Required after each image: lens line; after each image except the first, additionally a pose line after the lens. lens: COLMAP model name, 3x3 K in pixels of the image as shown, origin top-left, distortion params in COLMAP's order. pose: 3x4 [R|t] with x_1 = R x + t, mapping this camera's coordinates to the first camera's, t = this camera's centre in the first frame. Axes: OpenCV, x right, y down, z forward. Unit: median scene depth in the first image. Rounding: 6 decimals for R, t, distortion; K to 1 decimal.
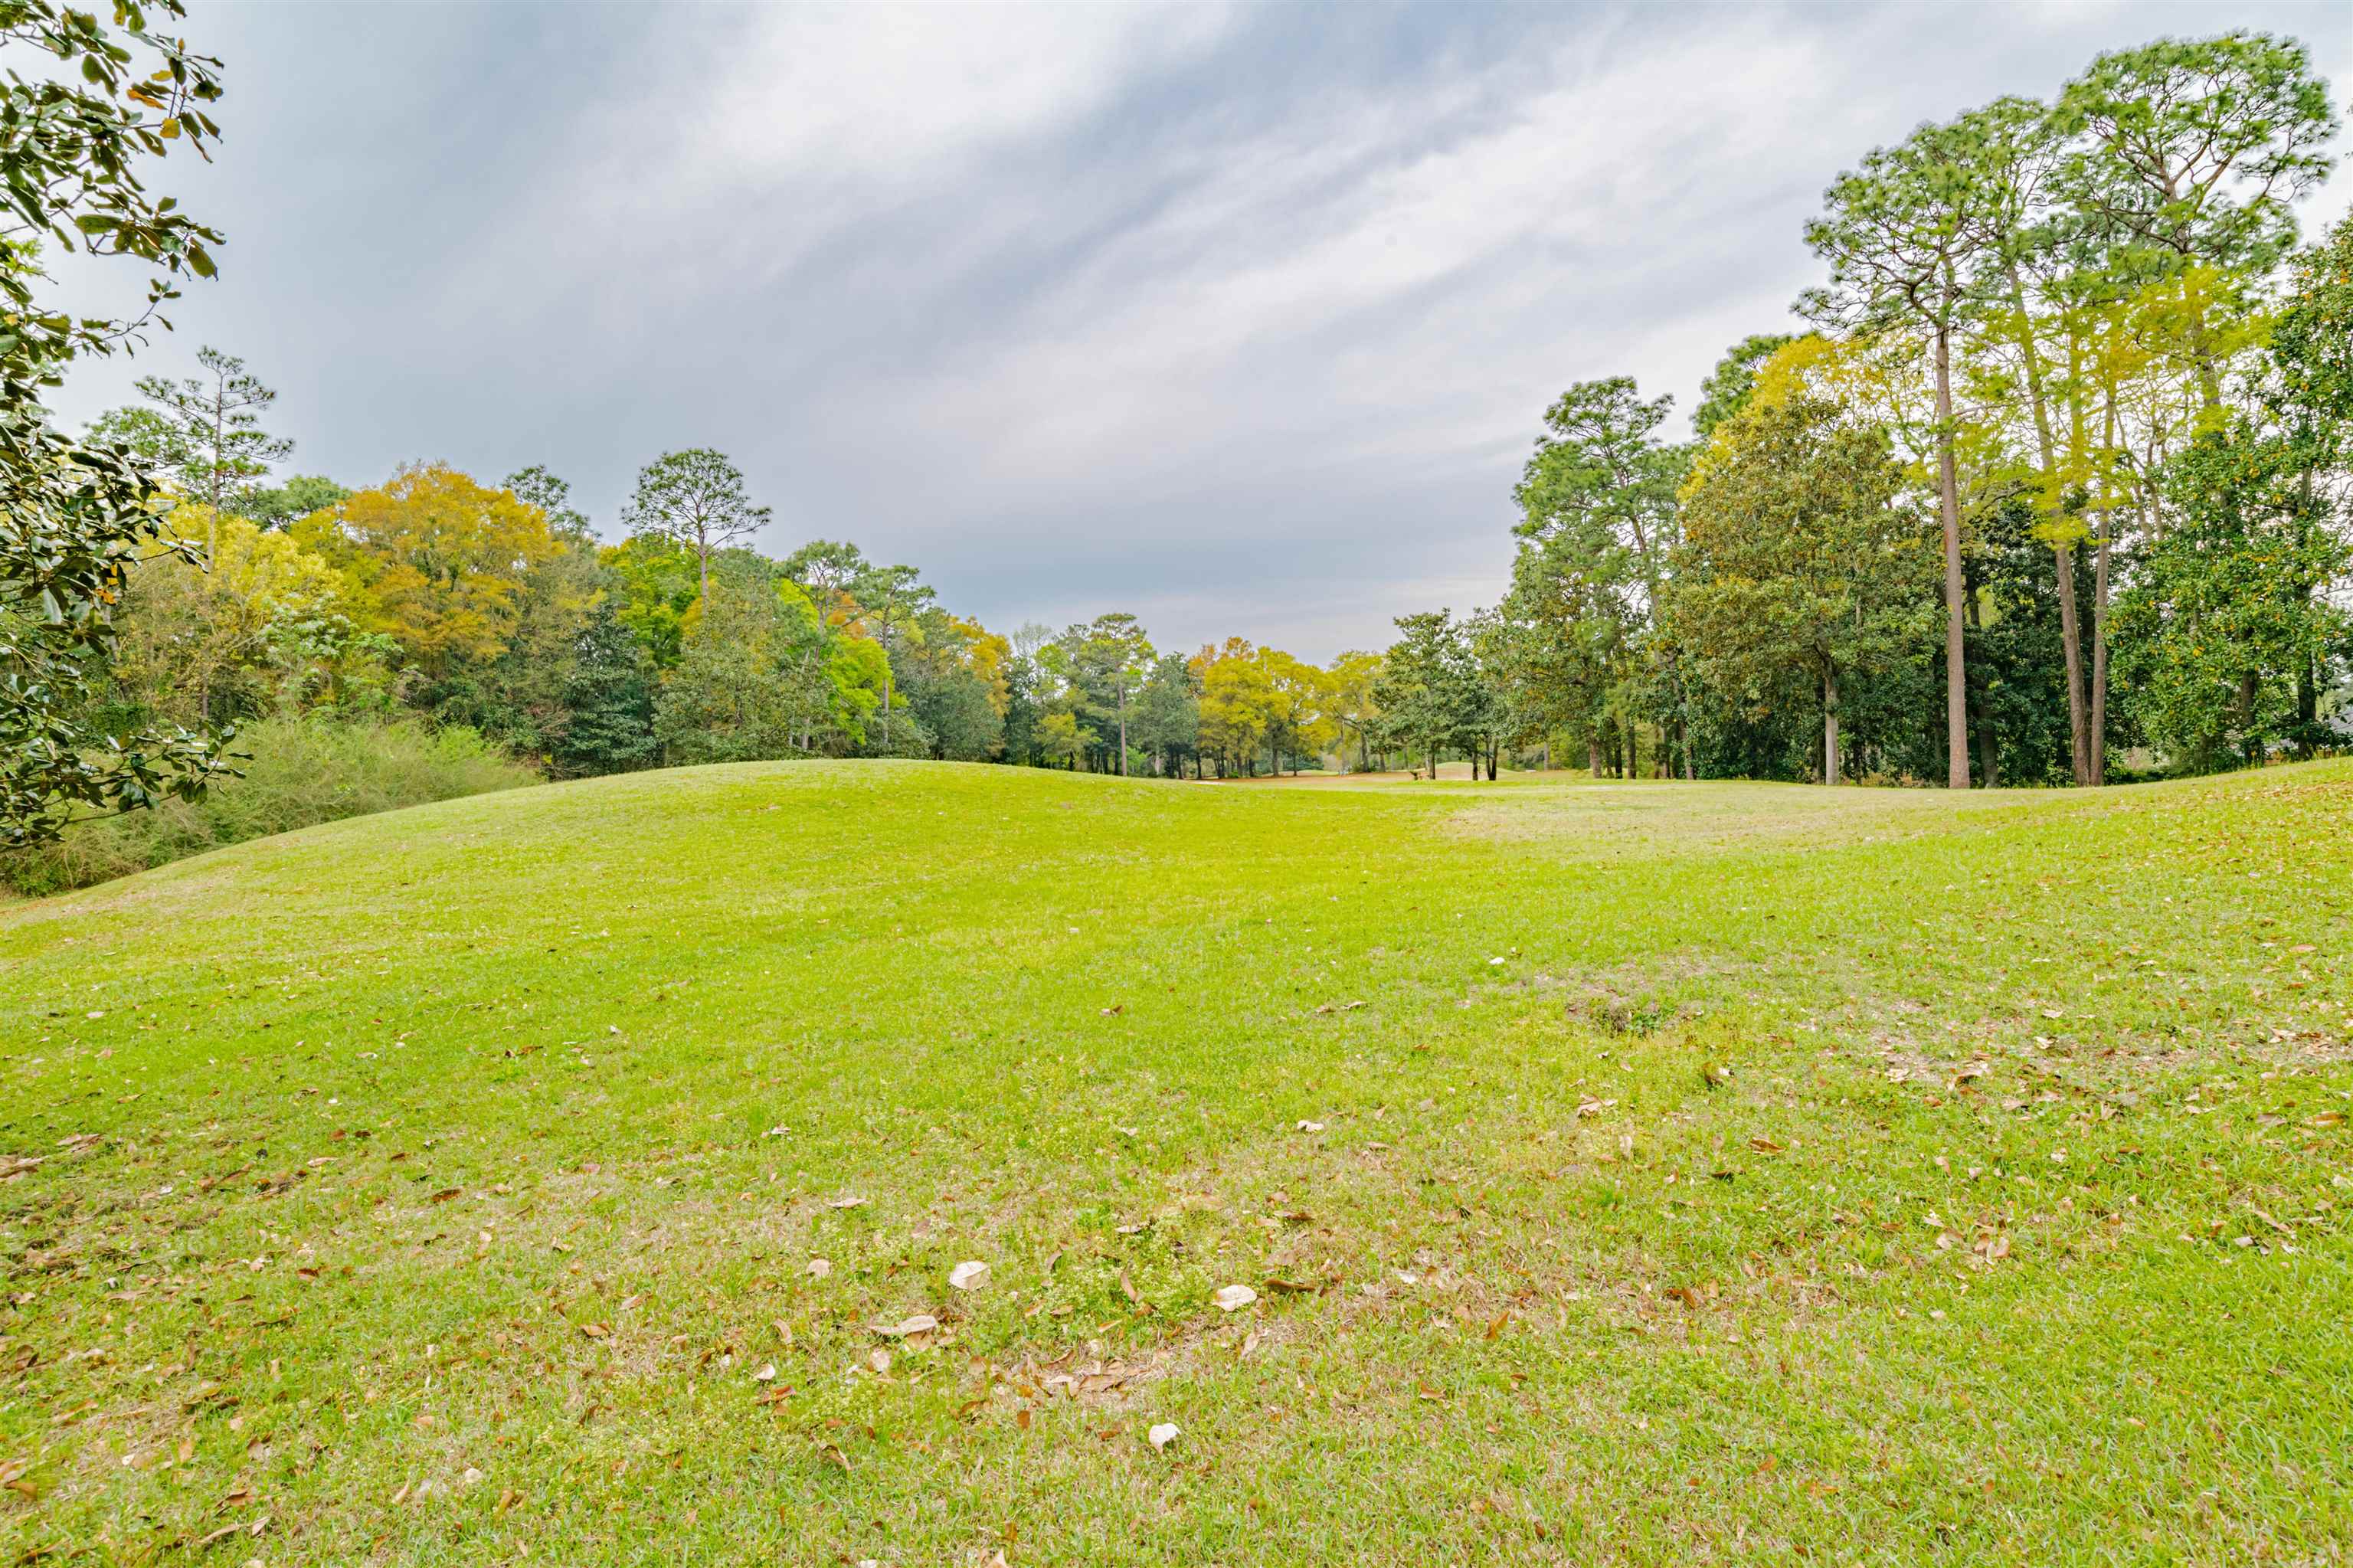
lens RADIAL K [[1210.7, 0, 1186.0], [0, 1210.7, 770.9], [0, 0, 1]] dist [-0.057237, 0.020025]
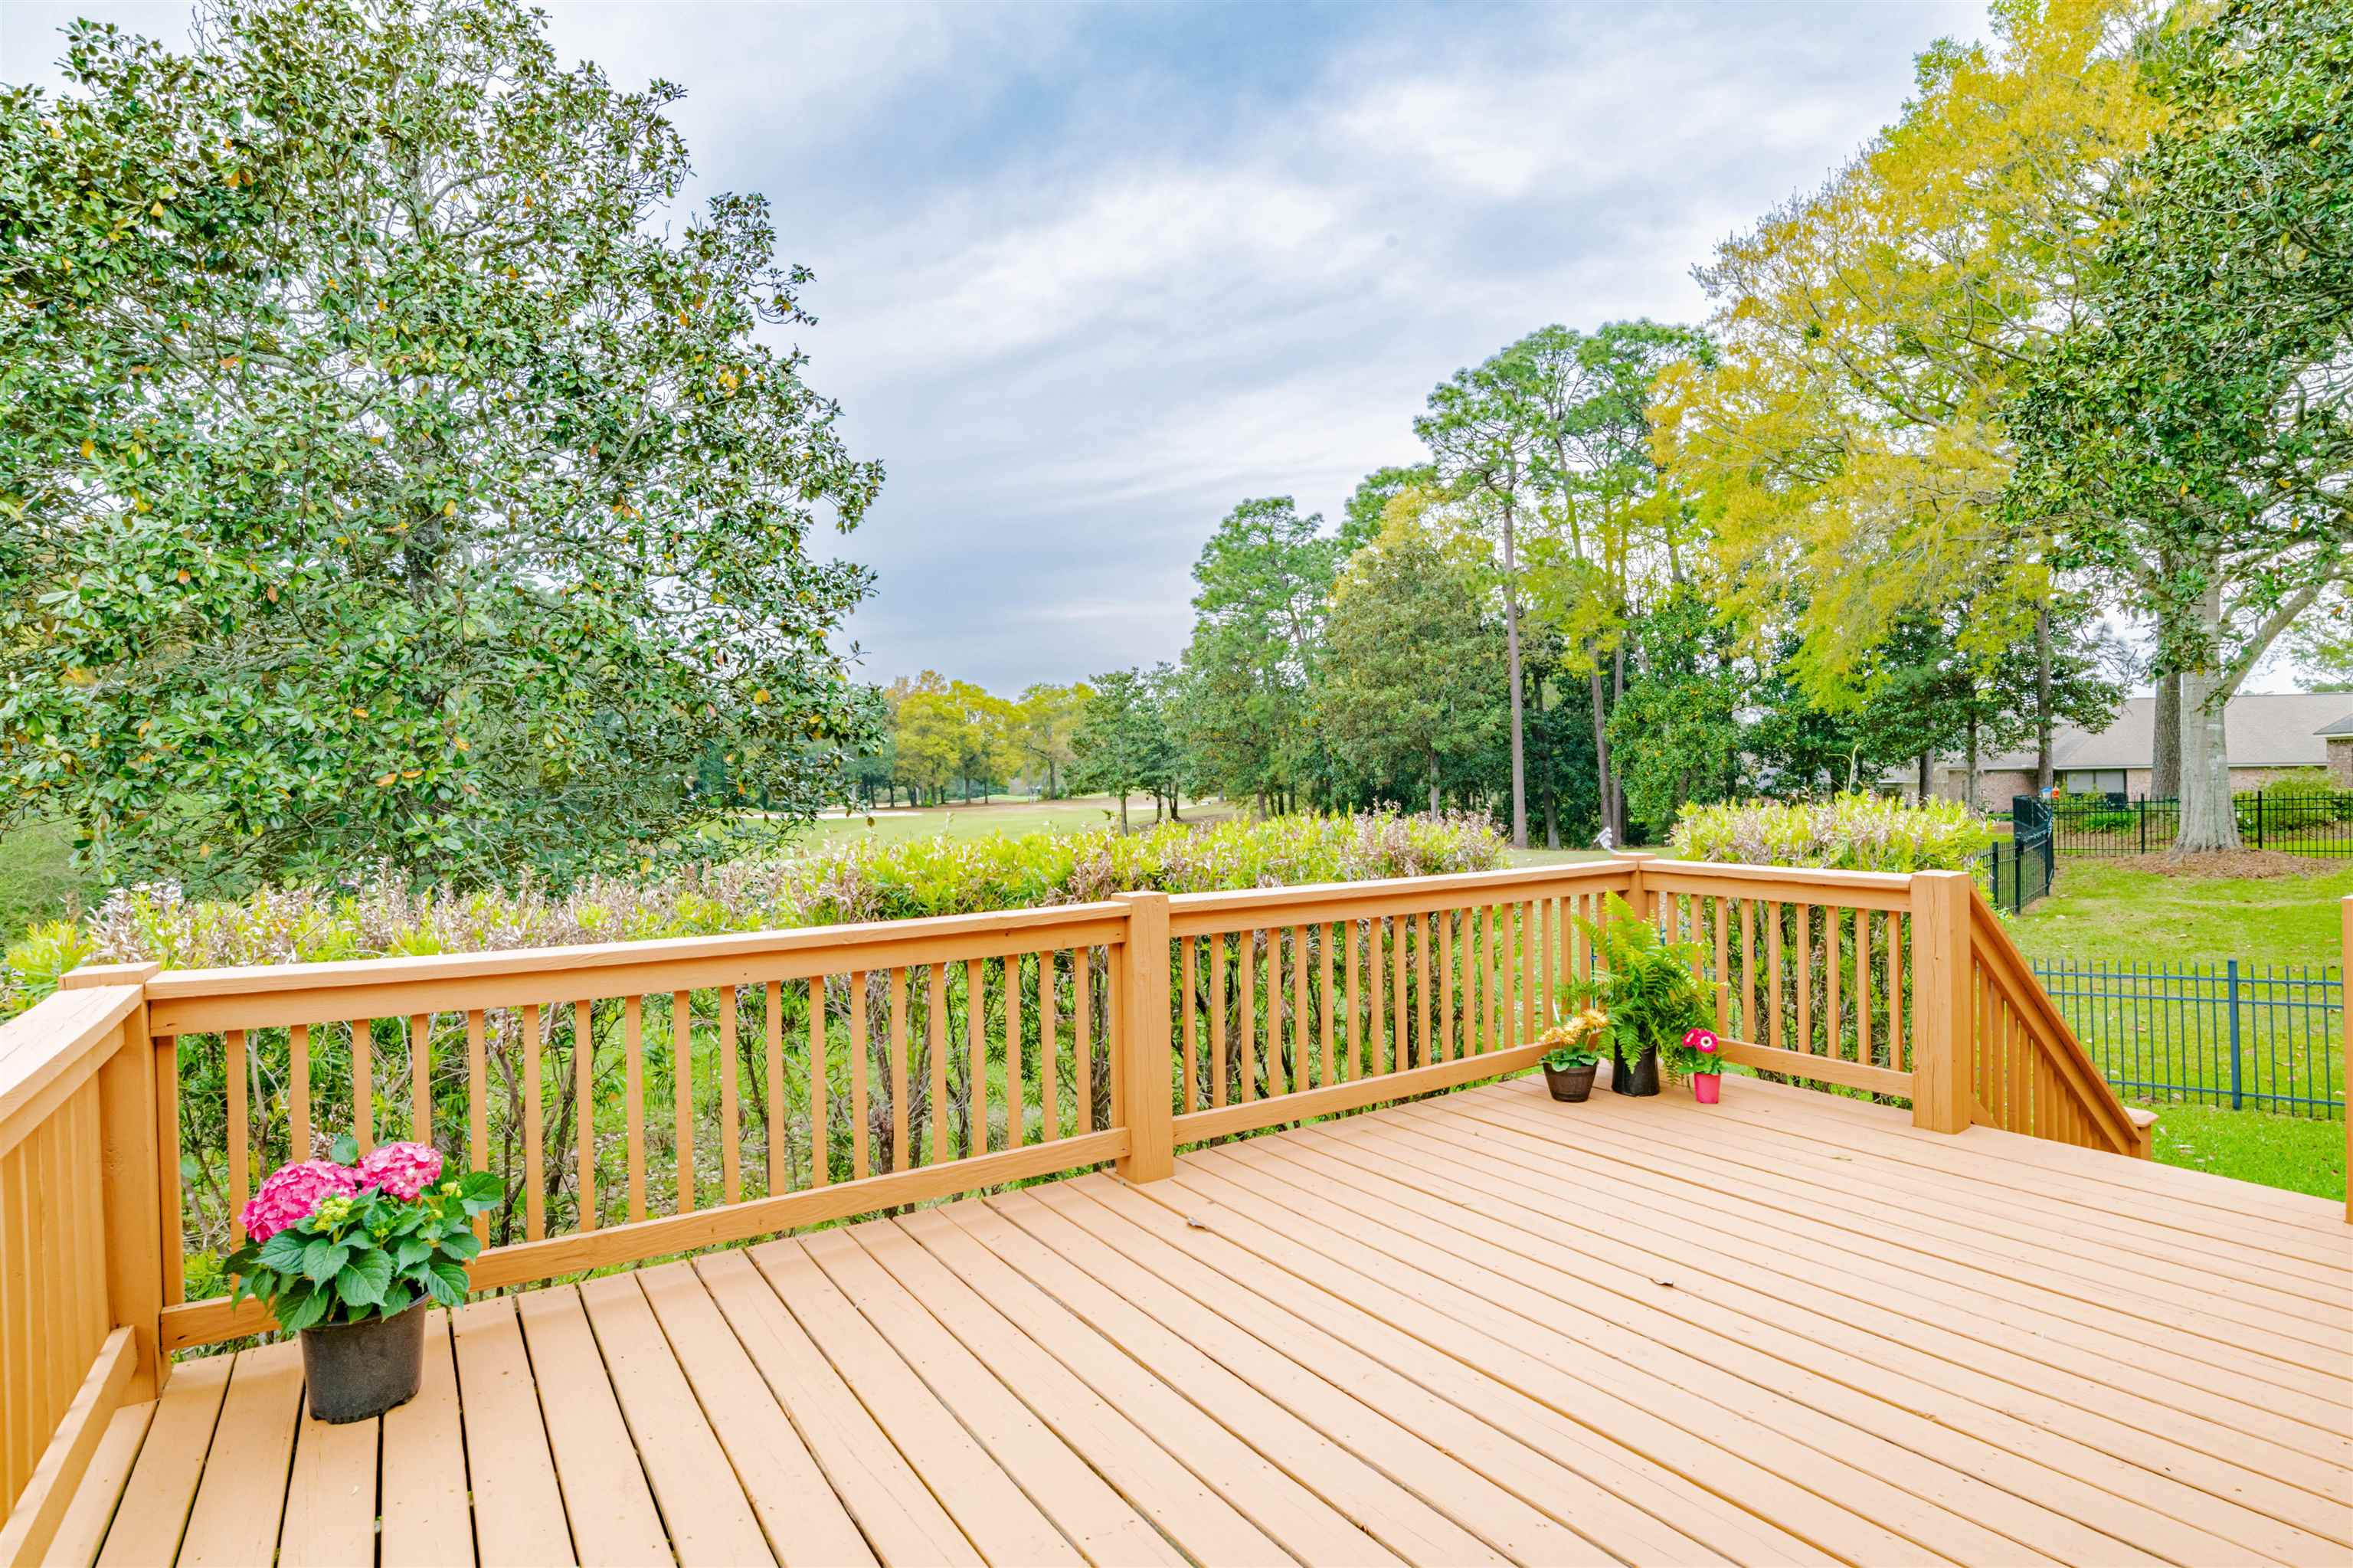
lens RADIAL K [[1210.7, 0, 1178.8], [0, 1210.7, 784.7], [0, 0, 1]] dist [-0.057237, 0.020025]
pose [[0.966449, -0.005356, 0.256803, -0.044542], [0.005565, 0.999985, -0.000088, -0.028862], [-0.256799, 0.001514, 0.966464, -0.129706]]
